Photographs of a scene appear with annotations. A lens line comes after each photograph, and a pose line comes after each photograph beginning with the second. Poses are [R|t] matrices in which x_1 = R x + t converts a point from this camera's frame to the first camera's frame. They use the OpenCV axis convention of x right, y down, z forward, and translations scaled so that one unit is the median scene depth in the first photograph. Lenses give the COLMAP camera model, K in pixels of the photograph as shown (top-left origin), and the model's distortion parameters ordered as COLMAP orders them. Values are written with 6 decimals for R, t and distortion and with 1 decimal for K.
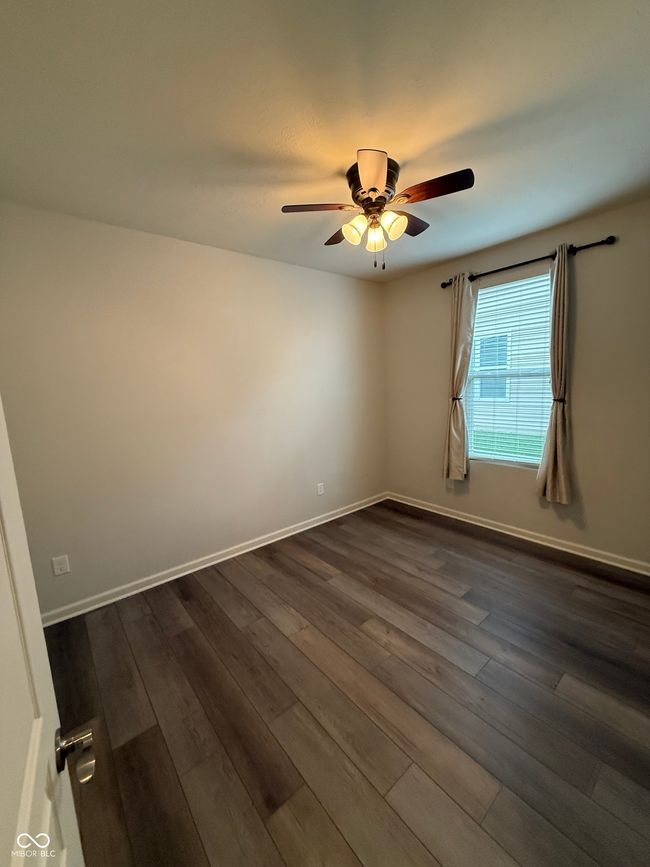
lens RADIAL K [[345.0, 0, 325.0], [0, 345.0, 433.5], [0, 0, 1]] dist [0.000160, 0.000058]
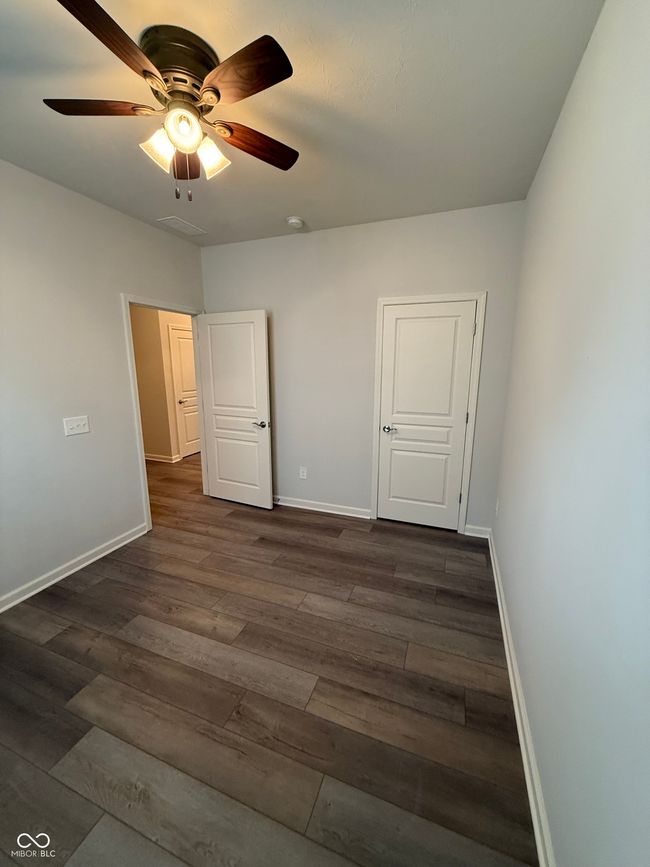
lens RADIAL K [[345.0, 0, 325.0], [0, 345.0, 433.5], [0, 0, 1]] dist [0.000160, 0.000058]
pose [[-0.871166, 0.141974, -0.470015, 0.273892], [-0.030869, 0.939549, 0.341019, -0.246223], [0.490018, 0.311594, -0.814120, 1.668721]]
